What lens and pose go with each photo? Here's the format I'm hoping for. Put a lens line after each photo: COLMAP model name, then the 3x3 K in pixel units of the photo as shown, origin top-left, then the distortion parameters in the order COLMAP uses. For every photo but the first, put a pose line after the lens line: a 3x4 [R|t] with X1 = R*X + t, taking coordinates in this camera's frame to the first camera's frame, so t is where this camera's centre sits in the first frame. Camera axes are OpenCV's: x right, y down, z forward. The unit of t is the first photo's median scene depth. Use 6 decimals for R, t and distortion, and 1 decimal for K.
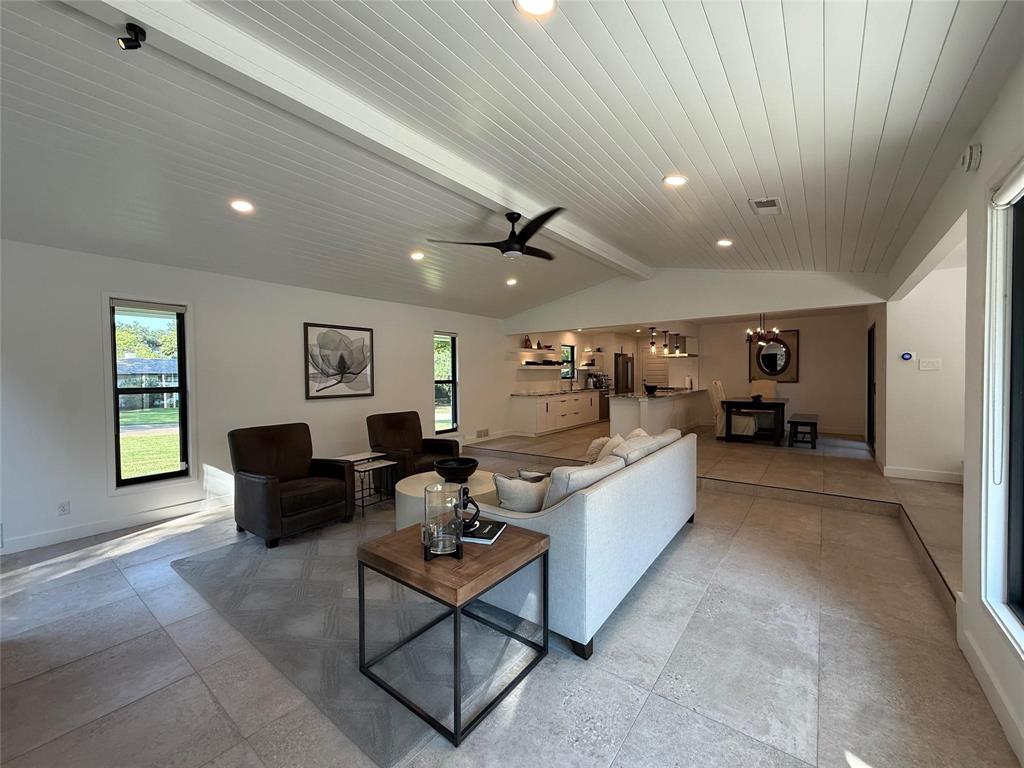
lens RADIAL K [[408.7, 0, 514.1], [0, 408.7, 381.0], [0, 0, 1]] dist [-0.008937, 0.000321]
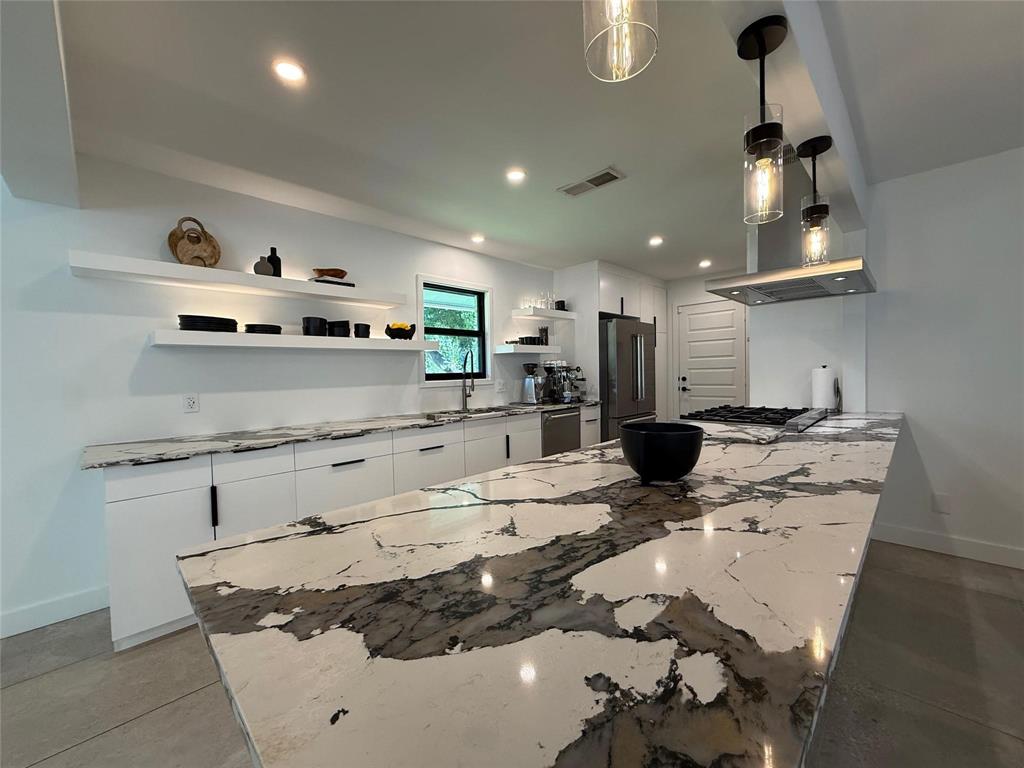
lens RADIAL K [[408.7, 0, 509.1], [0, 408.7, 384.0], [0, 0, 1]] dist [-0.008937, 0.000321]
pose [[0.991421, -0.004894, -0.130617, 0.219087], [0.006980, 0.999855, 0.015516, -0.005331], [0.130523, -0.016294, 0.991311, 0.622566]]
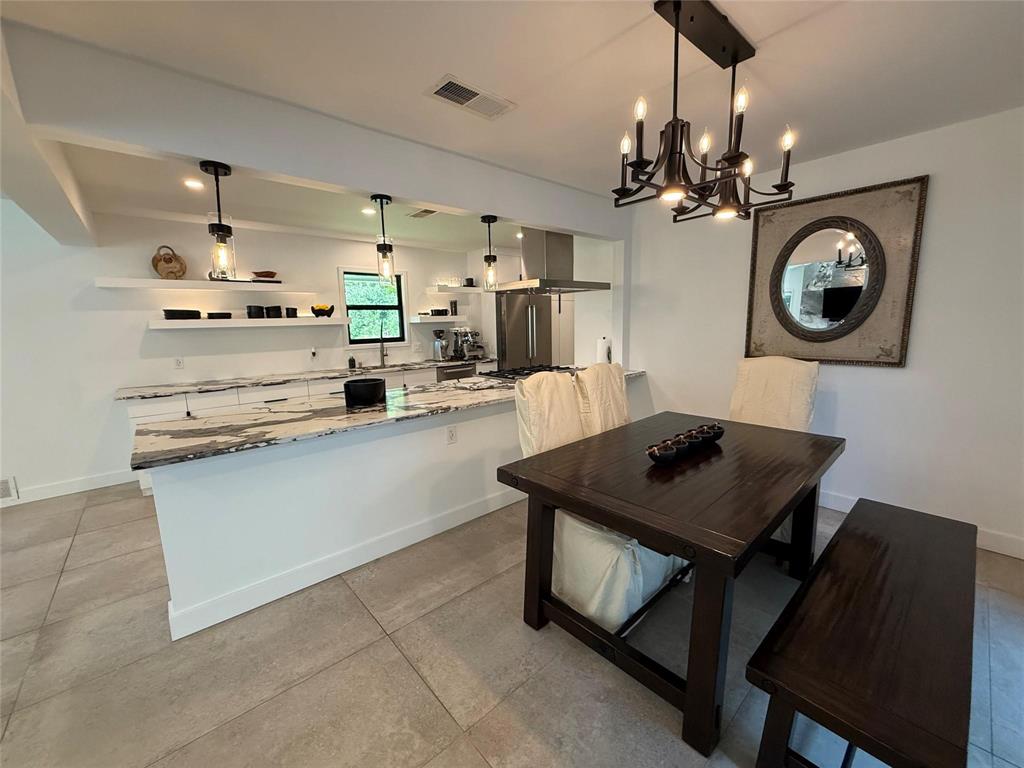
lens RADIAL K [[408.7, 0, 515.7], [0, 408.7, 386.8], [0, 0, 1]] dist [-0.008937, 0.000321]
pose [[0.982607, 0.018859, -0.184738, 0.378401], [0.008358, 0.989330, 0.145449, -0.021836], [0.185510, -0.144463, 0.971965, 0.522397]]
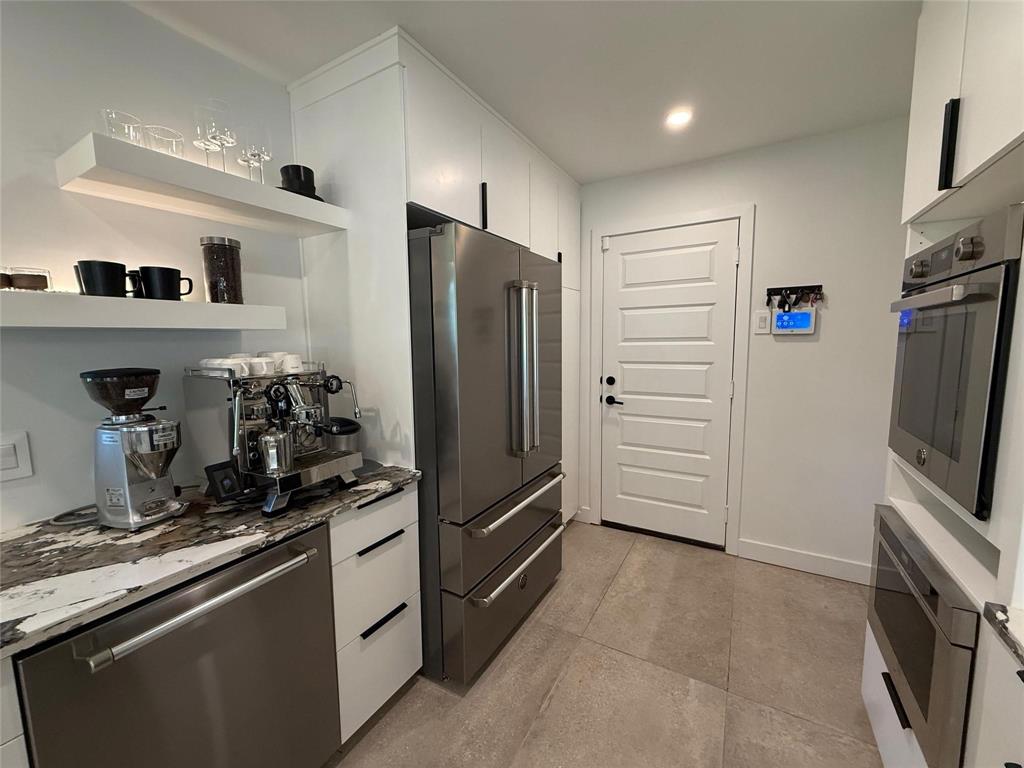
lens RADIAL K [[408.7, 0, 514.4], [0, 408.7, 384.7], [0, 0, 1]] dist [-0.008937, 0.000321]
pose [[0.990600, -0.015311, 0.135931, 0.270466], [0.003005, 0.995912, 0.090279, -0.023415], [-0.136758, -0.089022, 0.986596, 0.898359]]
